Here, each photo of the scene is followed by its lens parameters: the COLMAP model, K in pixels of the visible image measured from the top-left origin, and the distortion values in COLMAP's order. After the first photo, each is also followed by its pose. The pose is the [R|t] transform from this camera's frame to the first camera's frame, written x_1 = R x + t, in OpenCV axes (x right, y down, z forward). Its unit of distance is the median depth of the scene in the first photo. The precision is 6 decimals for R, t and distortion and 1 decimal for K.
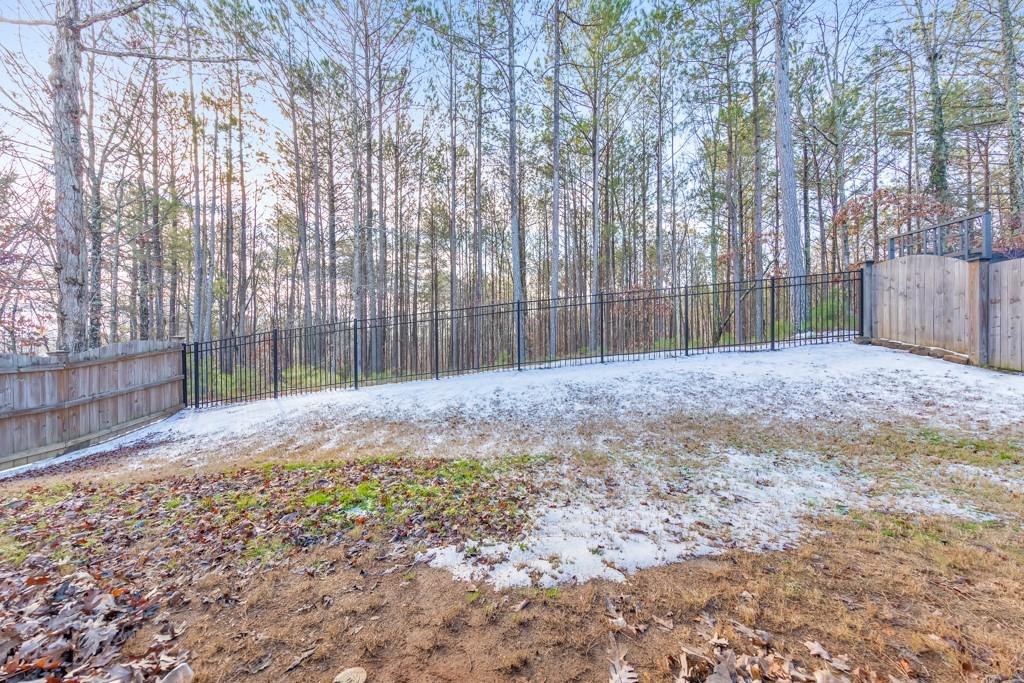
lens RADIAL K [[350.5, 0, 512.7], [0, 350.5, 338.8], [0, 0, 1]] dist [0.004693, 0.000076]
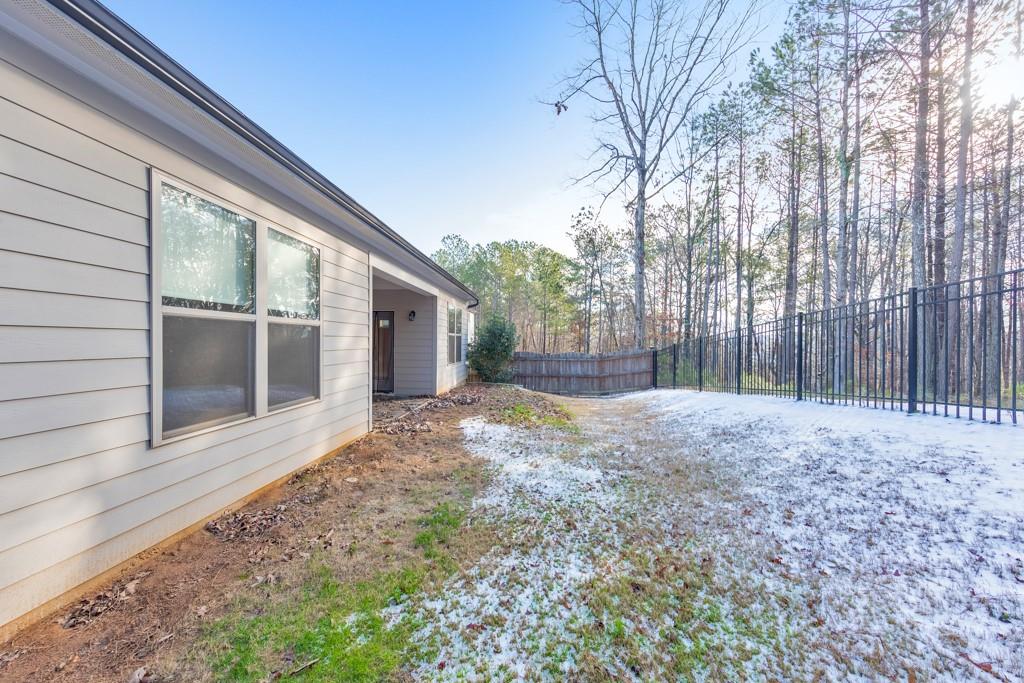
lens RADIAL K [[343.1, 0, 512.0], [0, 343.1, 341.5], [0, 0, 1]] dist [0.000692, 0.000018]
pose [[-0.031187, 0.009371, -0.999470, 1.100416], [-0.007163, 0.999928, 0.009598, -0.063323], [0.999488, 0.007459, -0.031117, 0.481568]]
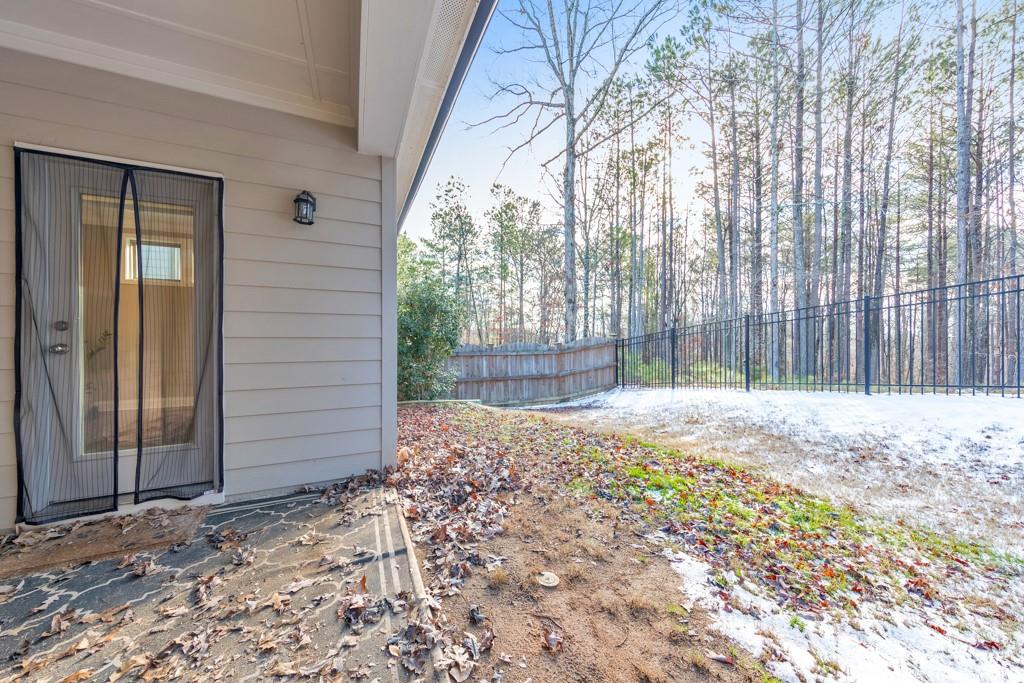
lens RADIAL K [[350.5, 0, 512.7], [0, 350.5, 338.8], [0, 0, 1]] dist [0.004693, 0.000076]
pose [[0.438195, 0.011362, -0.898808, 0.157295], [-0.004684, 0.999935, 0.010357, -0.001681], [0.898868, -0.000328, 0.438220, 0.054582]]
